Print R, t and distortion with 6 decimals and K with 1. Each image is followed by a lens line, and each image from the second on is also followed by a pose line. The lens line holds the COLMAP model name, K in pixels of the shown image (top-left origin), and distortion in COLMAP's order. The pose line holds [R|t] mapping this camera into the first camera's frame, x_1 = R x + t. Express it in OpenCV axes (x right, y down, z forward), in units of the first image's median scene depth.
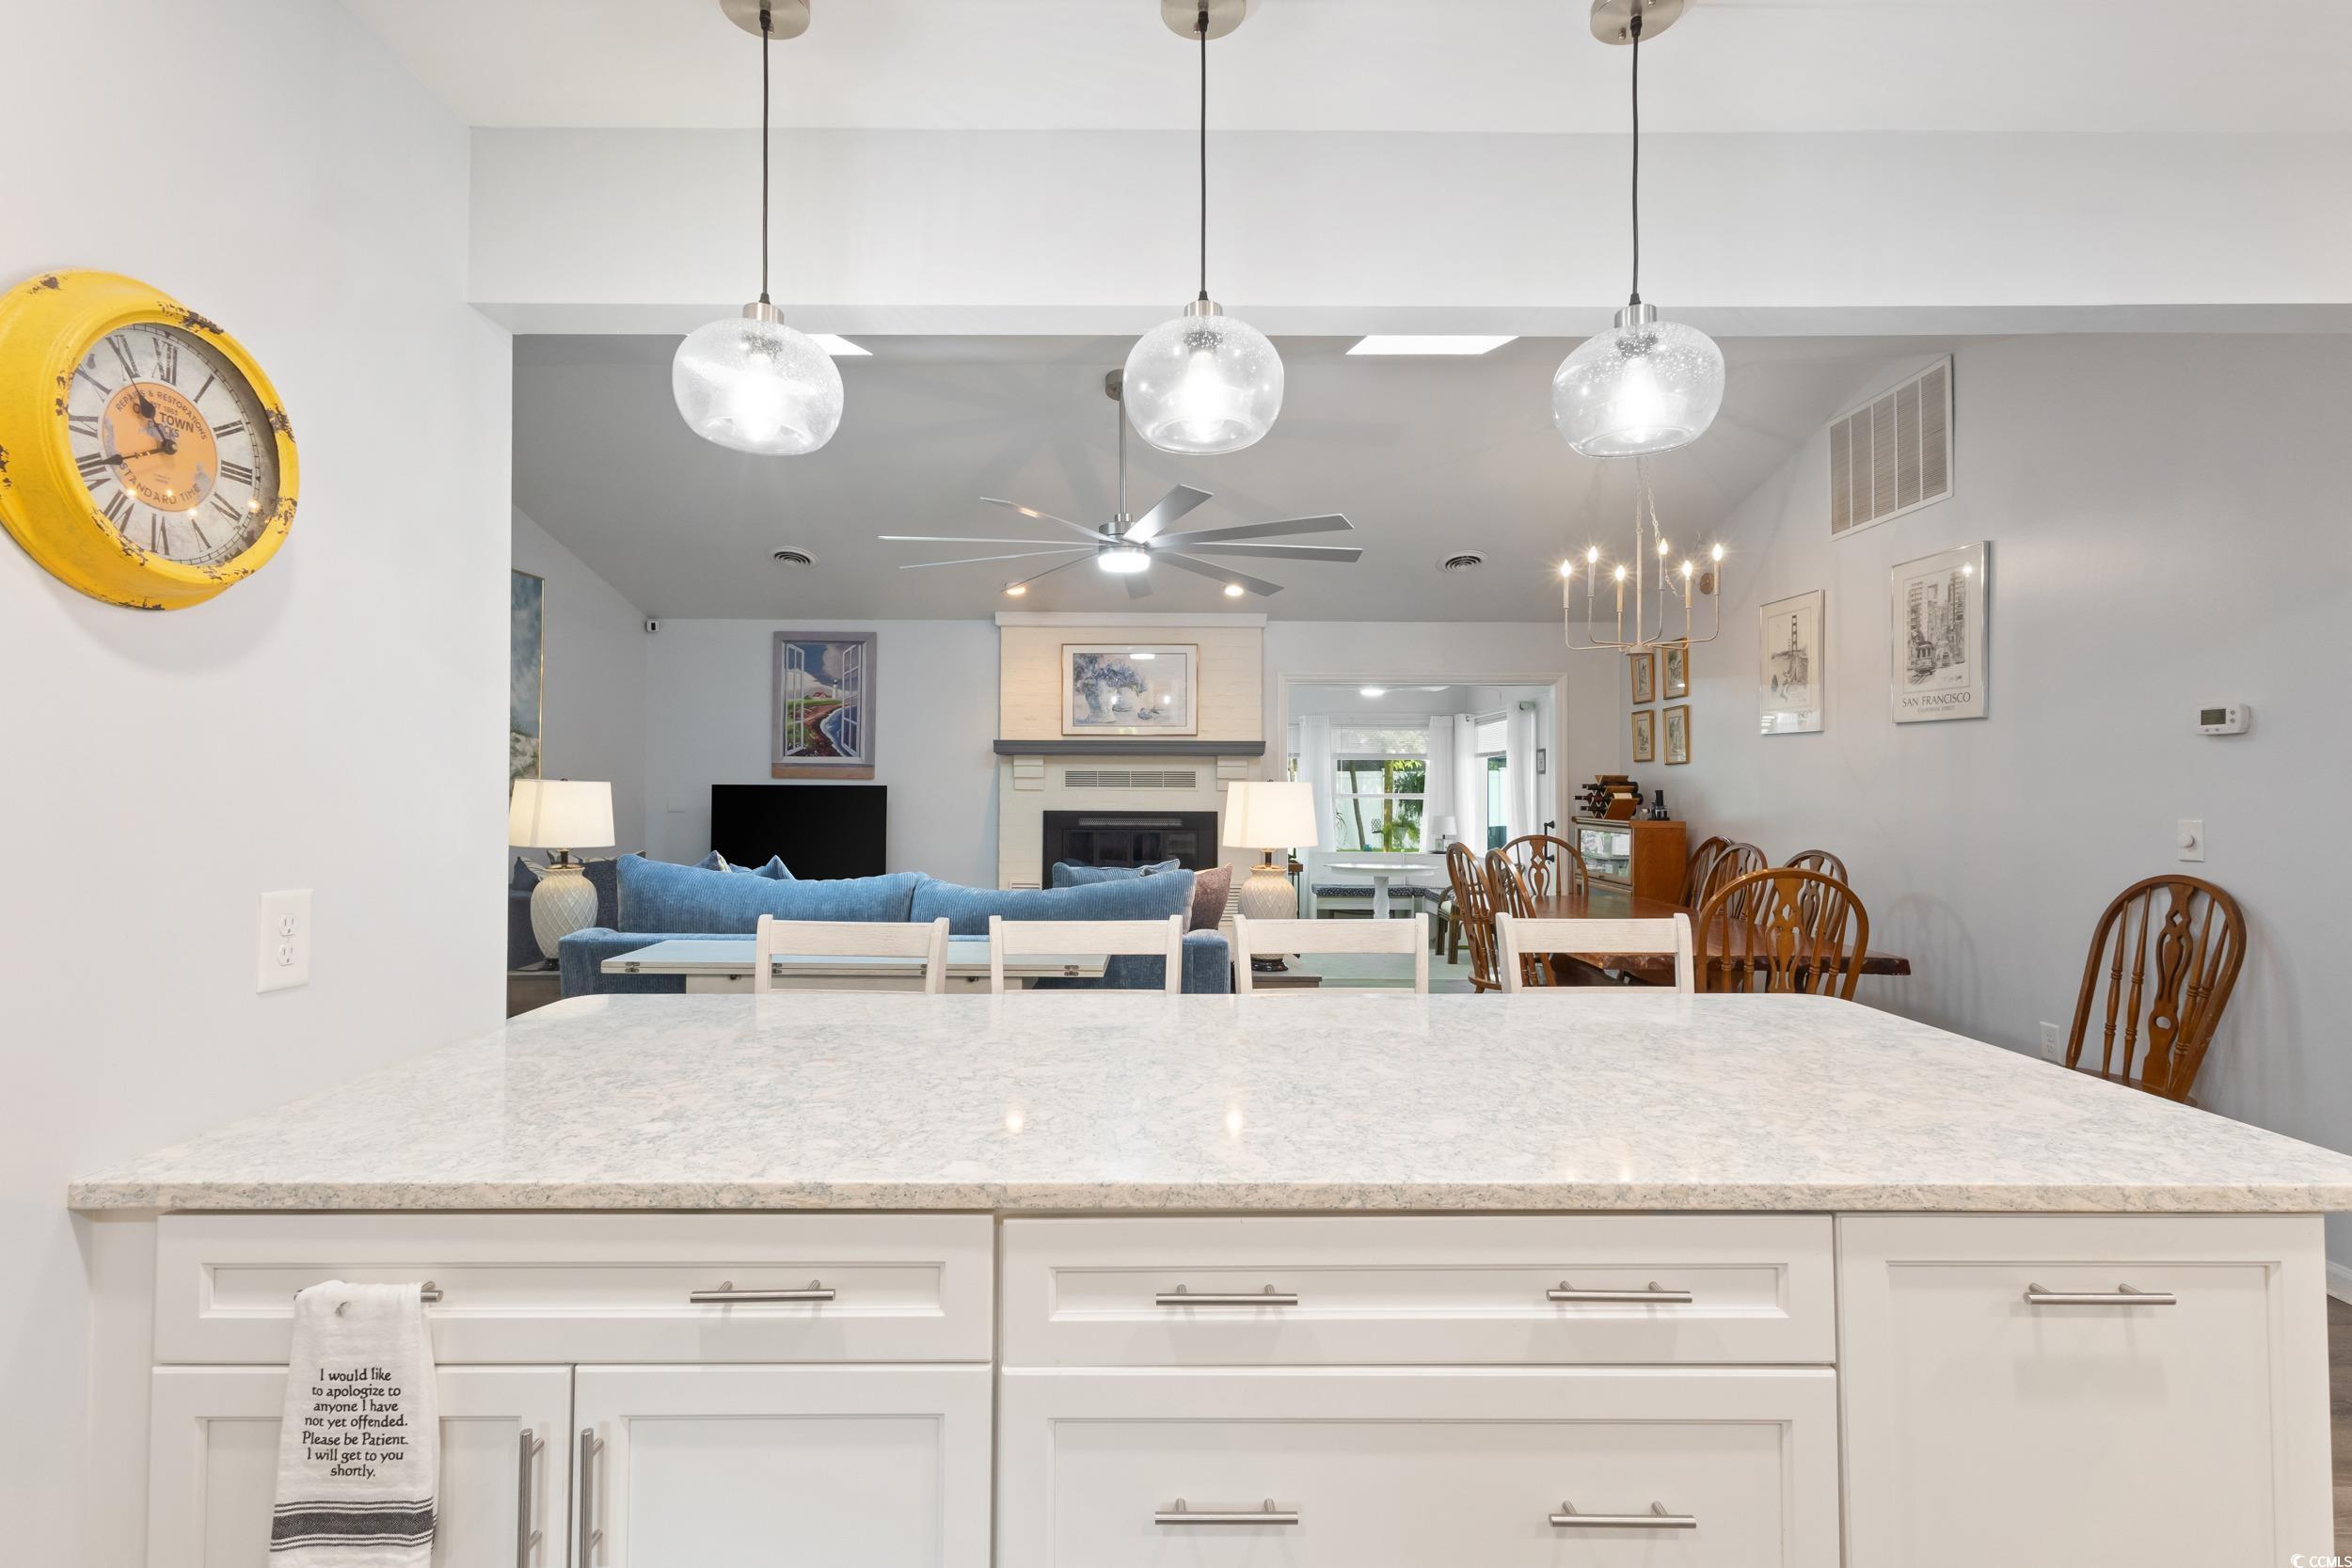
lens RADIAL K [[1099.5, 0, 1162.5], [0, 1099.5, 757.7], [0, 0, 1]] dist [-0.002830, -0.000122]
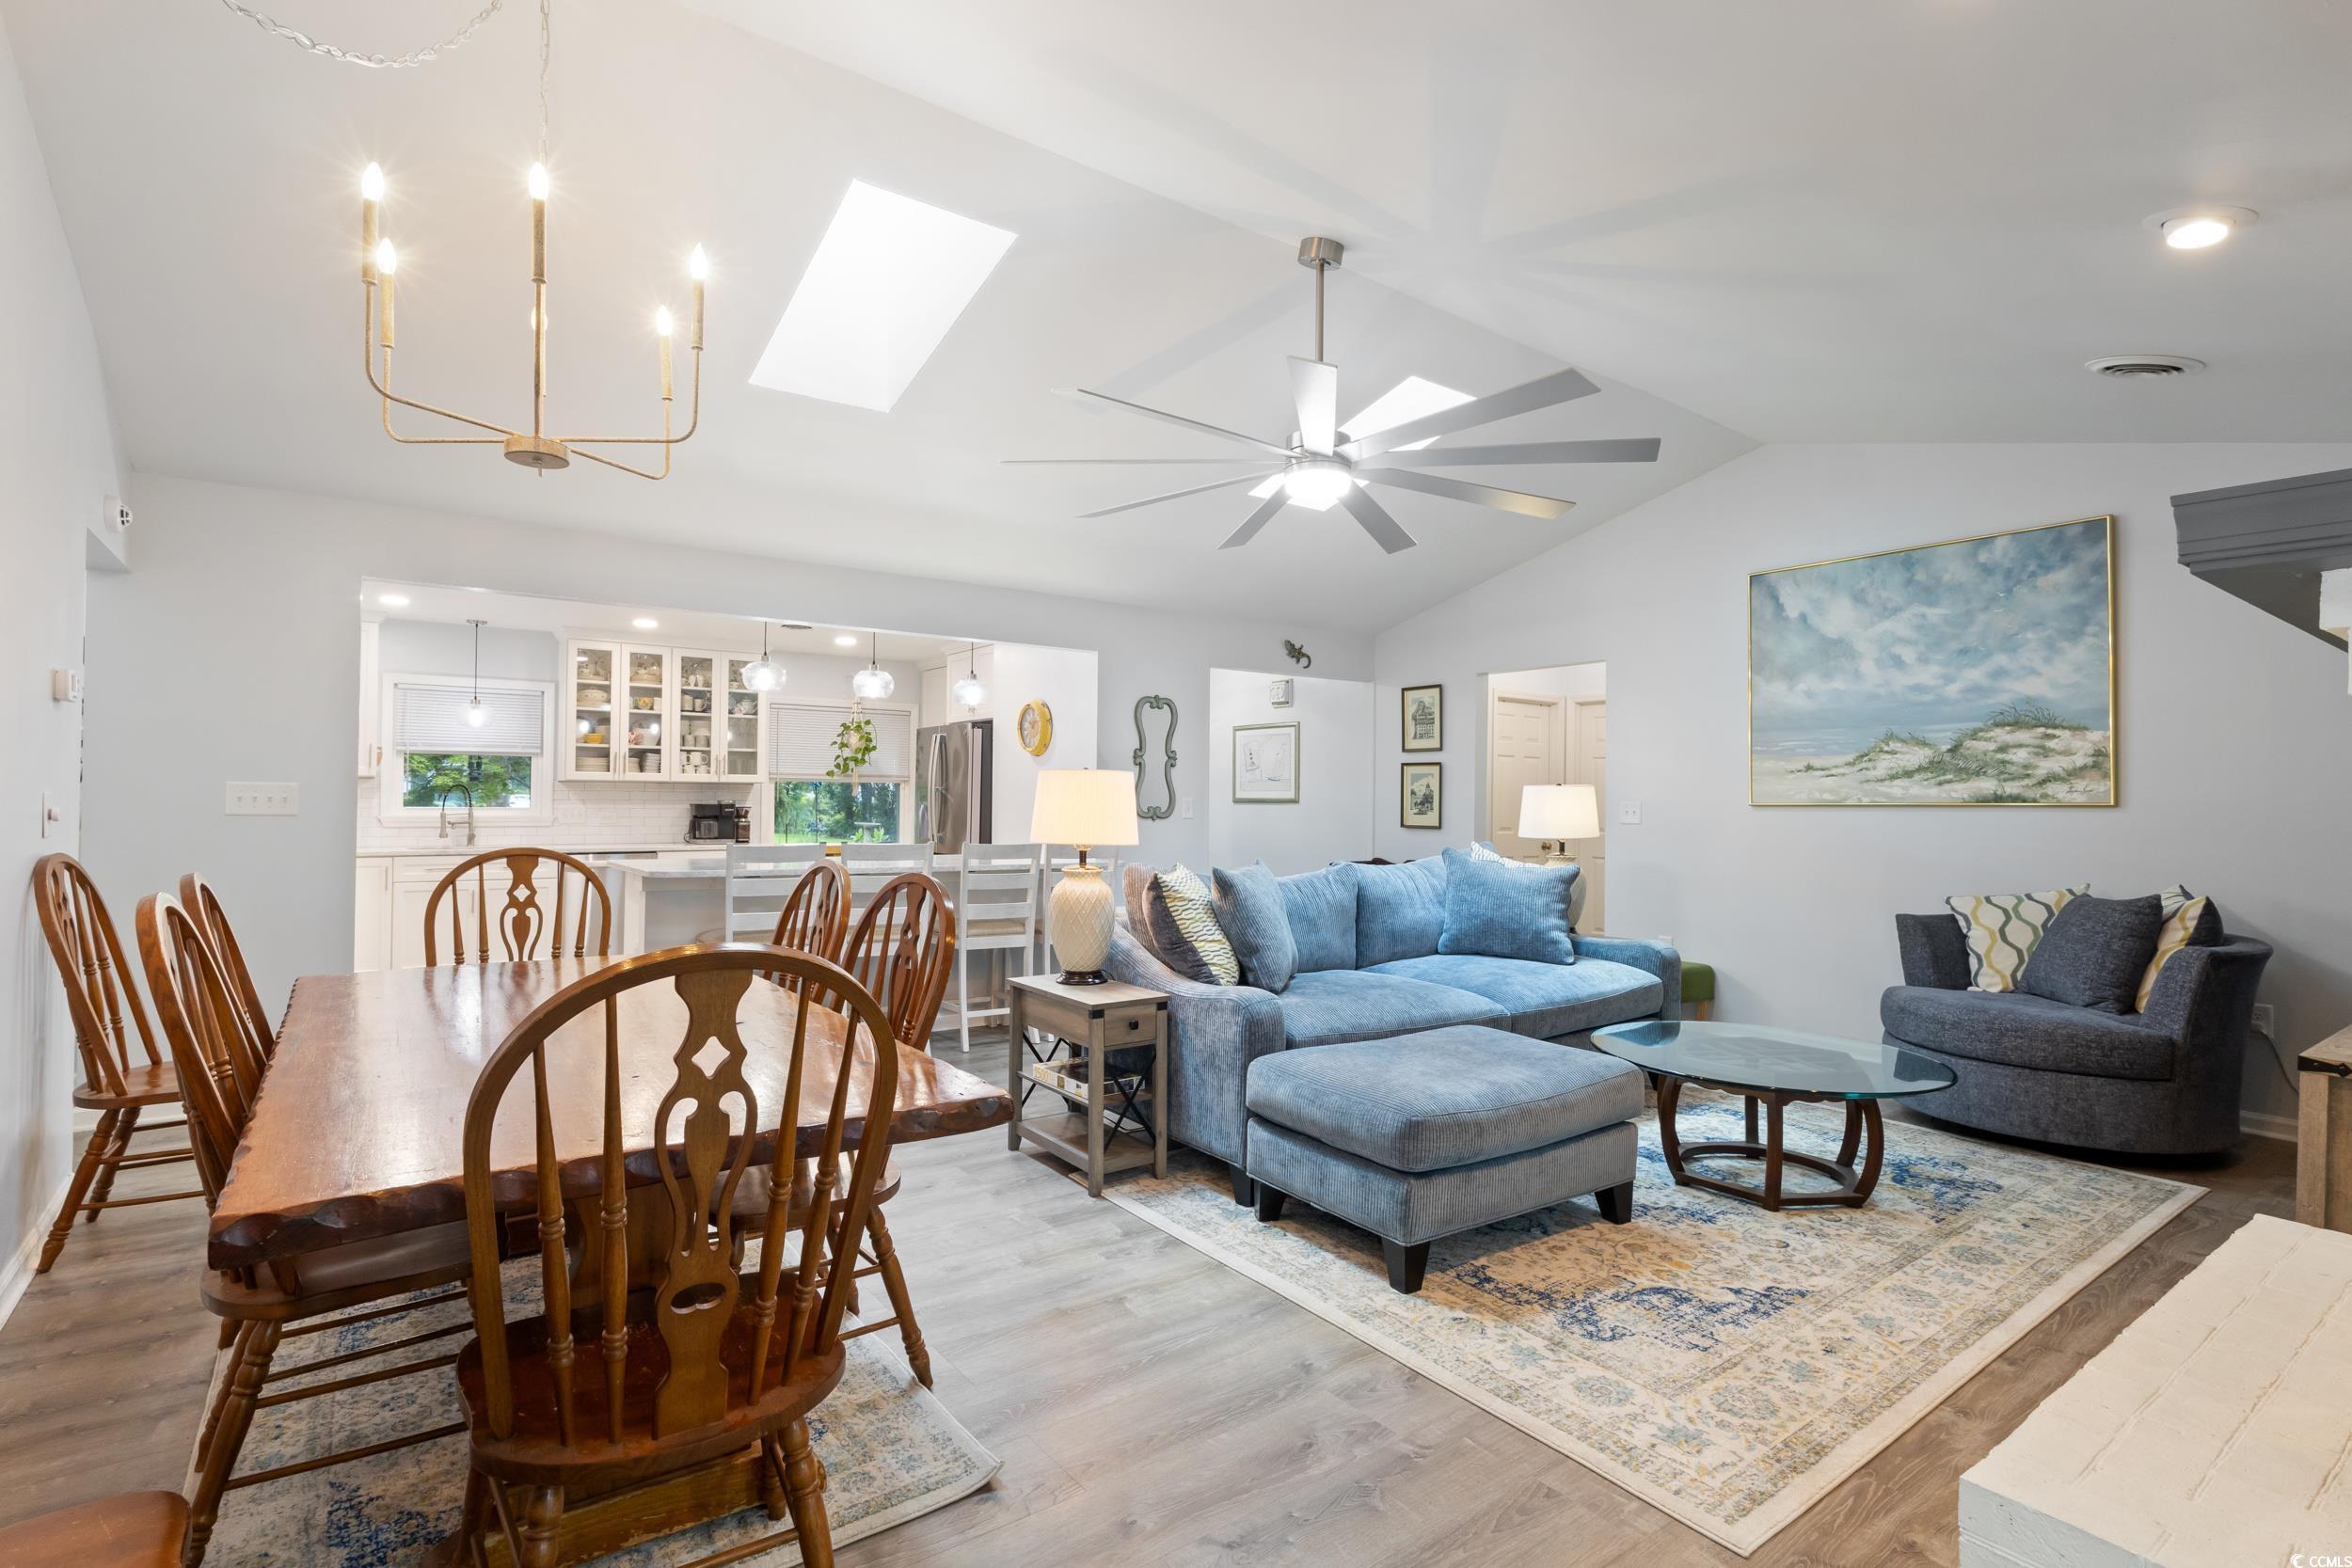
lens RADIAL K [[1128.4, 0, 1159.7], [0, 1128.4, 781.0], [0, 0, 1]] dist [-0.004757, -0.000576]
pose [[-0.805808, -0.021918, -0.591770, 0.335310], [0.000815, 0.999273, -0.038121, 0.037902], [0.592176, -0.031201, -0.805205, 1.026940]]
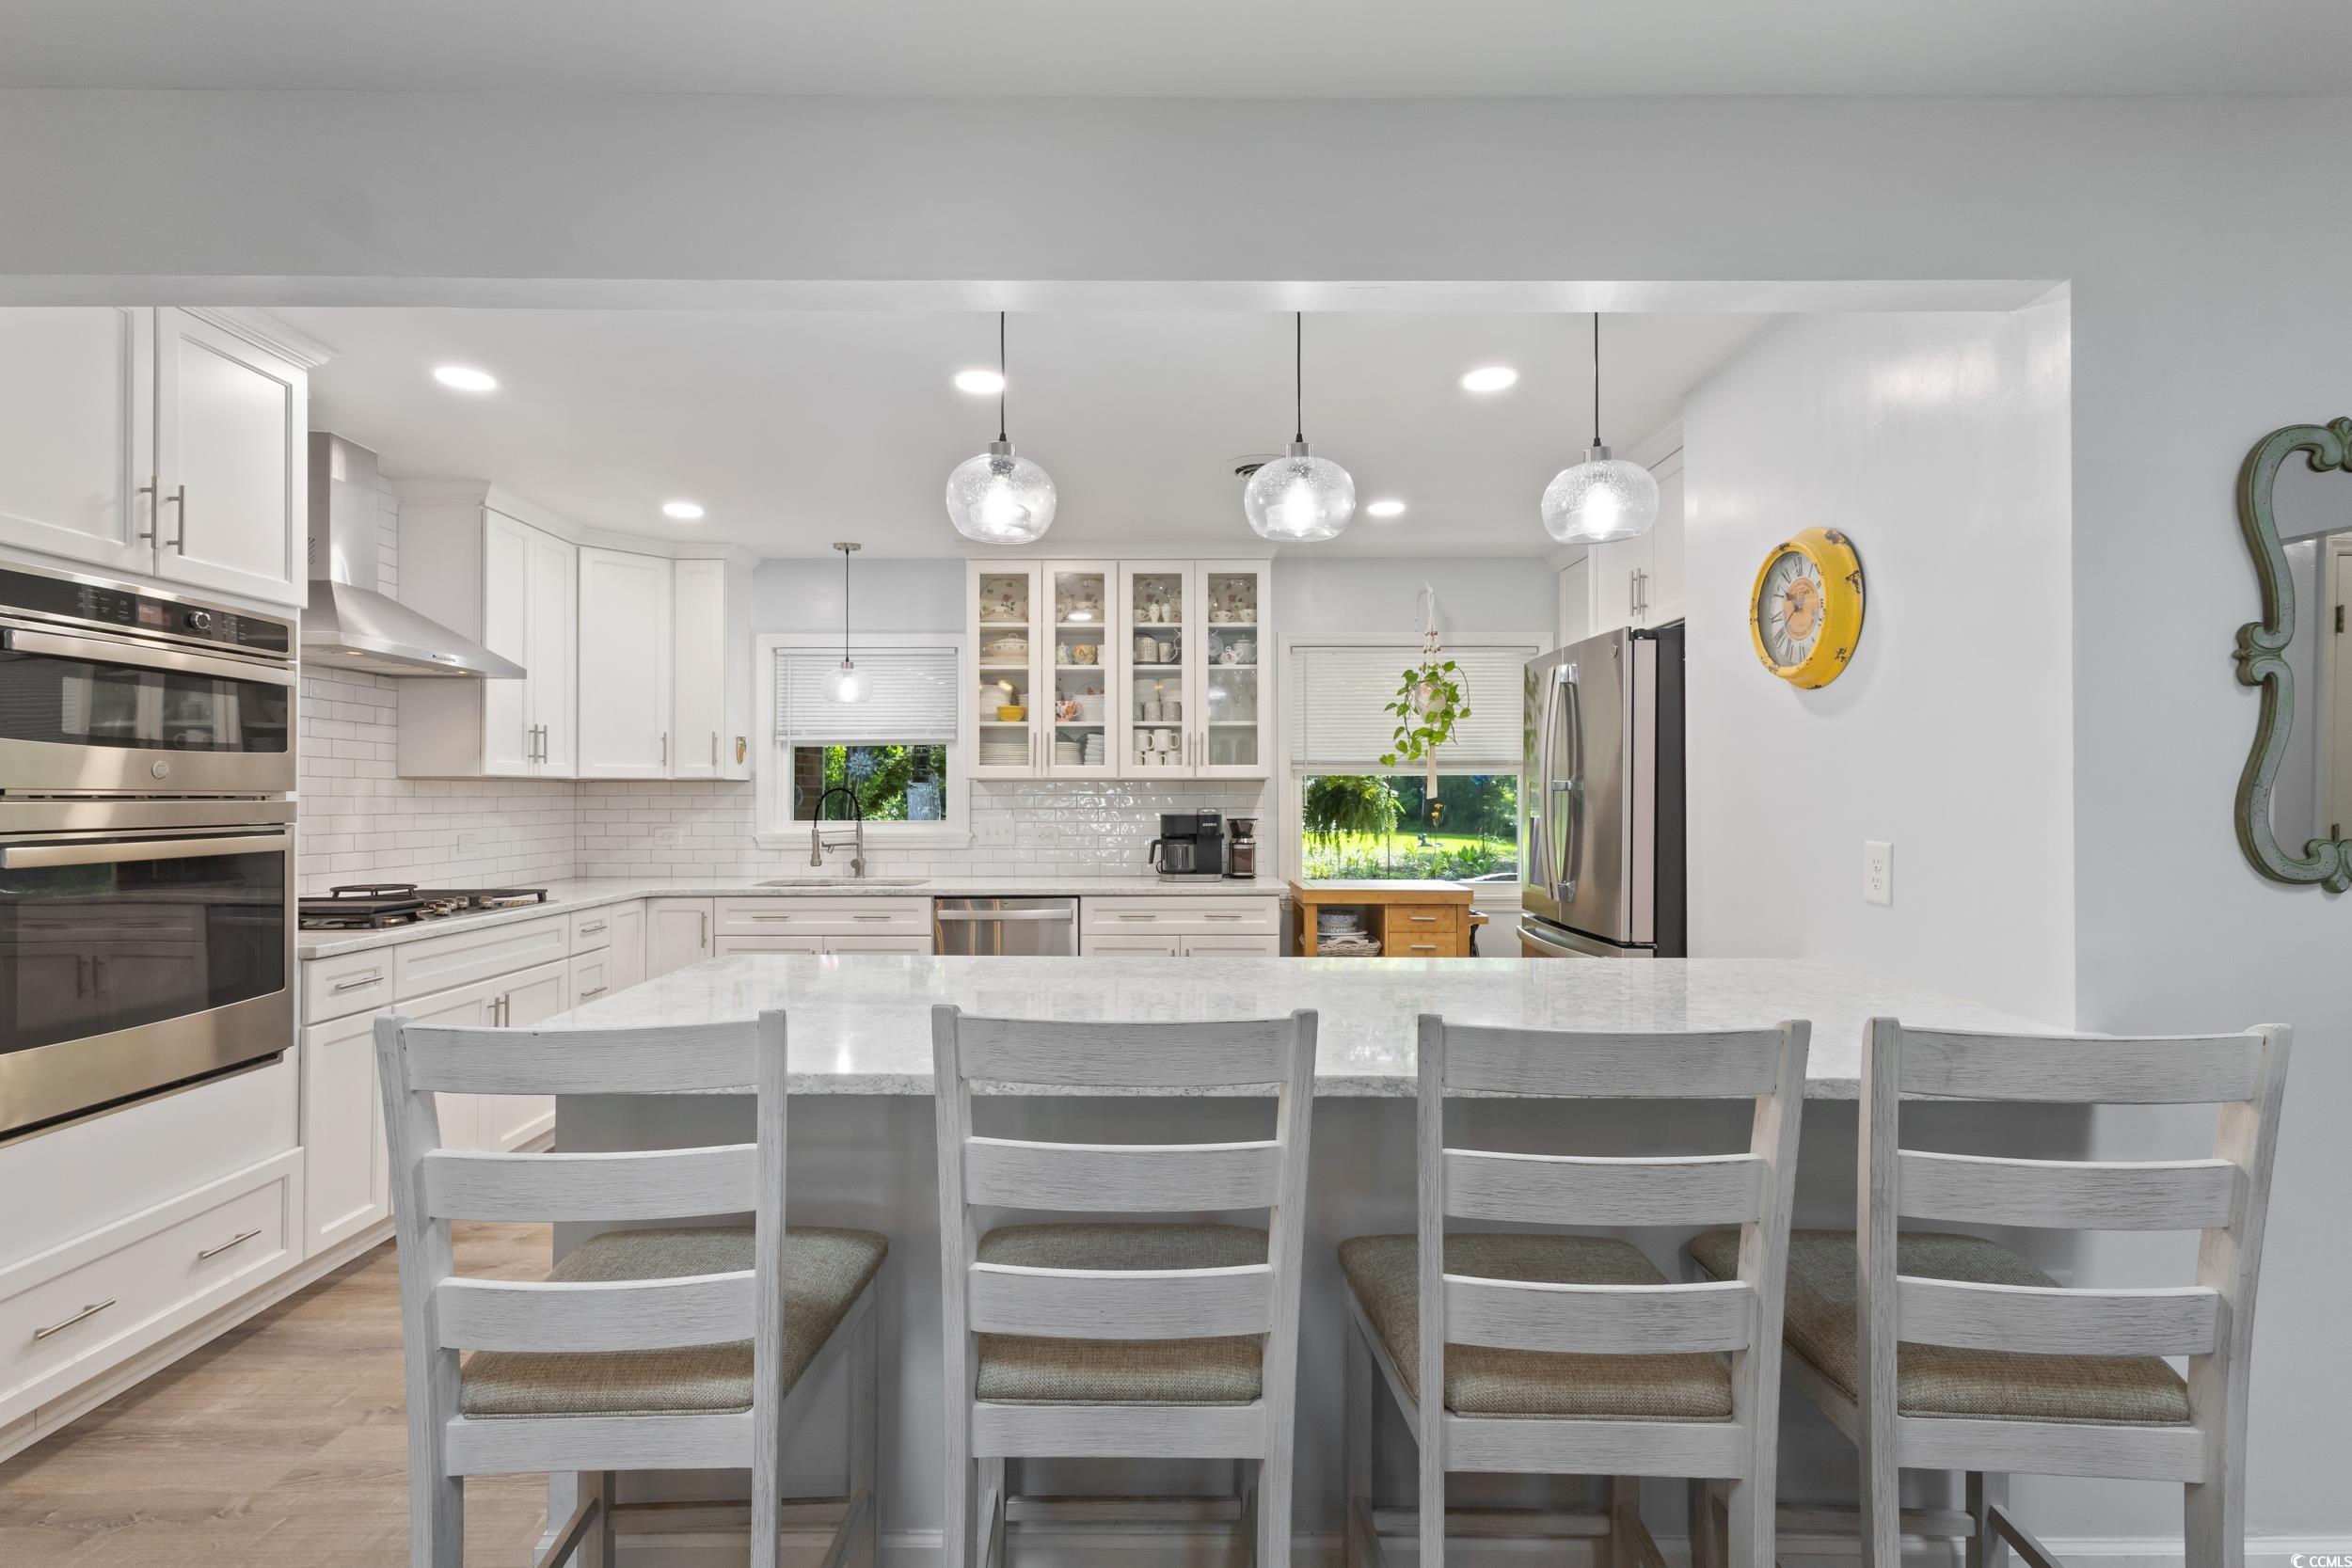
lens RADIAL K [[1088.8, 0, 1176.0], [0, 1088.8, 784.0], [0, 0, 1]] dist [-0.002773, 0.000200]
pose [[-0.999790, -0.003249, -0.020256, 0.044870], [-0.002610, 0.999500, -0.031523, 0.019558], [0.020349, -0.031463, -0.999298, 0.505225]]
